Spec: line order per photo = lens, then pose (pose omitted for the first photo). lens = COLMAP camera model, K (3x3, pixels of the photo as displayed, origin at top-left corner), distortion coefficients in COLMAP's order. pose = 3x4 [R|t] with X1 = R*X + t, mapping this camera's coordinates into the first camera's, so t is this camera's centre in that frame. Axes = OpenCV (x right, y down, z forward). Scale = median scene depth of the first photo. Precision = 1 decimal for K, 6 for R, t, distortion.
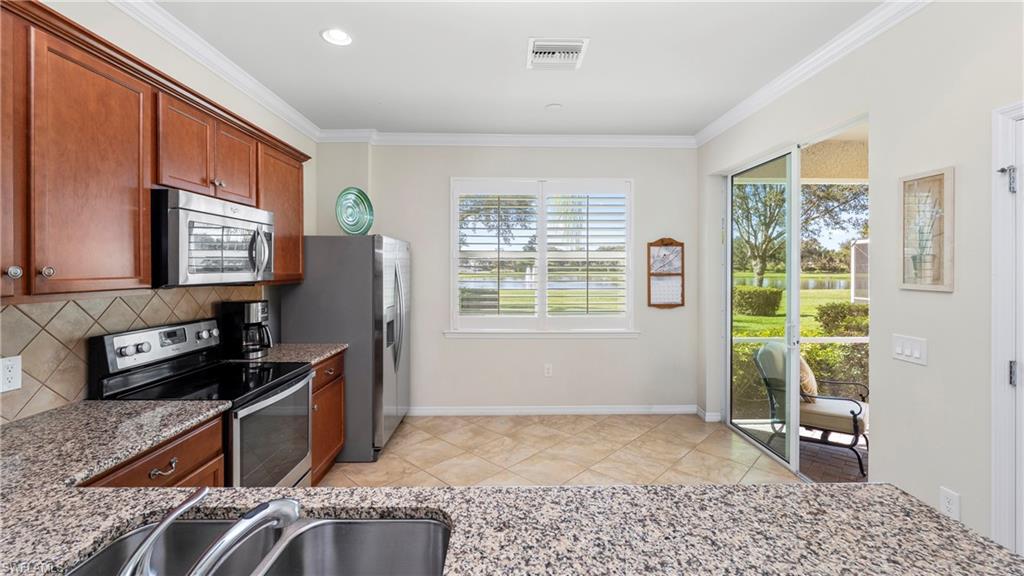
lens RADIAL K [[420.9, 0, 510.7], [0, 420.9, 267.8], [0, 0, 1]] dist [-0.013823, -0.000107]
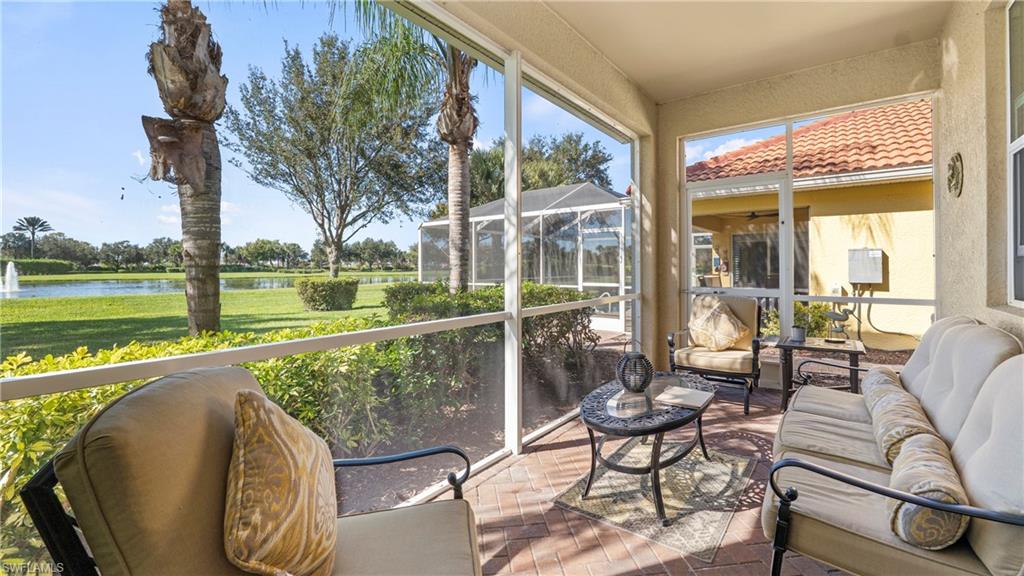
lens RADIAL K [[420.9, 0, 510.7], [0, 420.9, 267.8], [0, 0, 1]] dist [-0.013823, -0.000107]
pose [[0.619244, -0.005480, 0.785180, 0.128118], [0.007498, 0.999971, 0.001066, 0.026478], [-0.785163, 0.005227, 0.619267, 0.159989]]
